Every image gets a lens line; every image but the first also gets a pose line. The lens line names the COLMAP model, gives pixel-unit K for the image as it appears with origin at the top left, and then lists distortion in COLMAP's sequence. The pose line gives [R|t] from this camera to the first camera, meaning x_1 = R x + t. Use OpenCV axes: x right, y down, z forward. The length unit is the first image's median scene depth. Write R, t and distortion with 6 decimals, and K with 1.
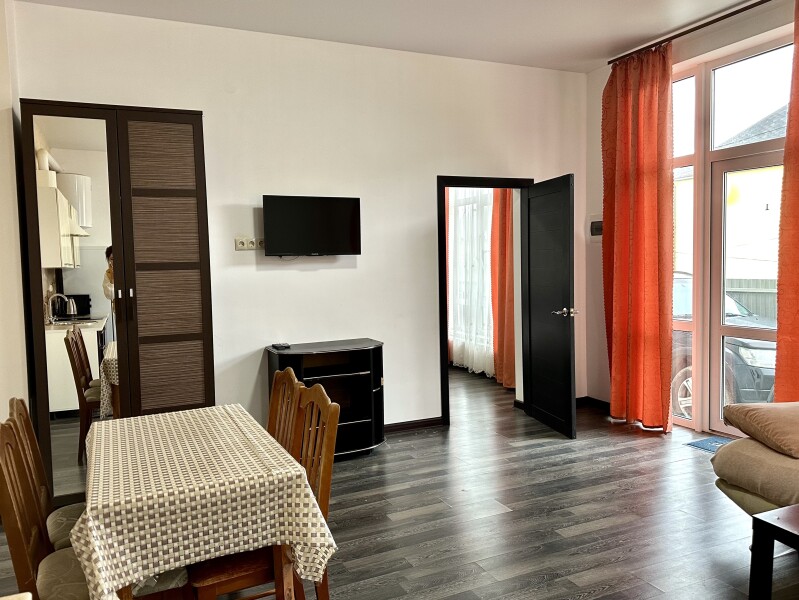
lens RADIAL K [[618.5, 0, 398.1], [0, 618.5, 302.0], [0, 0, 1]] dist [0.013080, -0.001618]
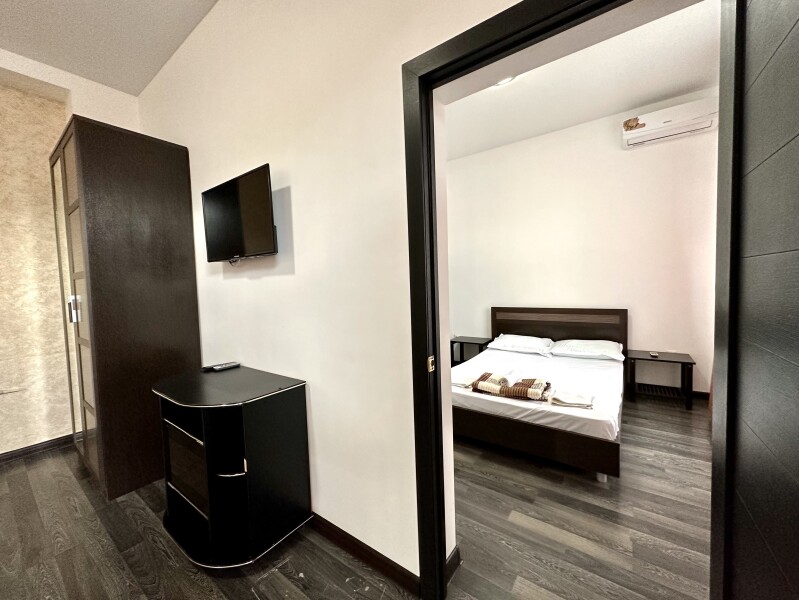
lens RADIAL K [[317.2, 0, 396.8], [0, 317.2, 300.8], [0, 0, 1]] dist [-0.000965, 0.000198]
pose [[0.481992, 0.046100, -0.874962, 0.306930], [-0.040439, 0.998721, 0.030344, -0.042662], [0.875242, 0.020757, 0.483240, 0.983412]]
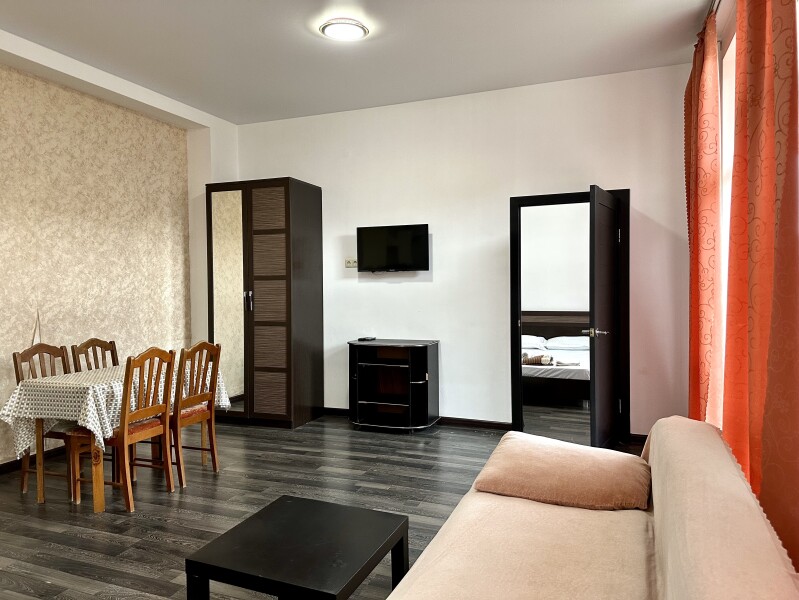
lens RADIAL K [[560.5, 0, 400.0], [0, 560.5, 297.8], [0, 0, 1]] dist [0.051858, -0.066981]
pose [[0.691511, 0.029991, -0.721743, 0.720928], [-0.055568, 0.998386, -0.011755, -0.006990], [0.720225, 0.048234, 0.692062, 0.205728]]
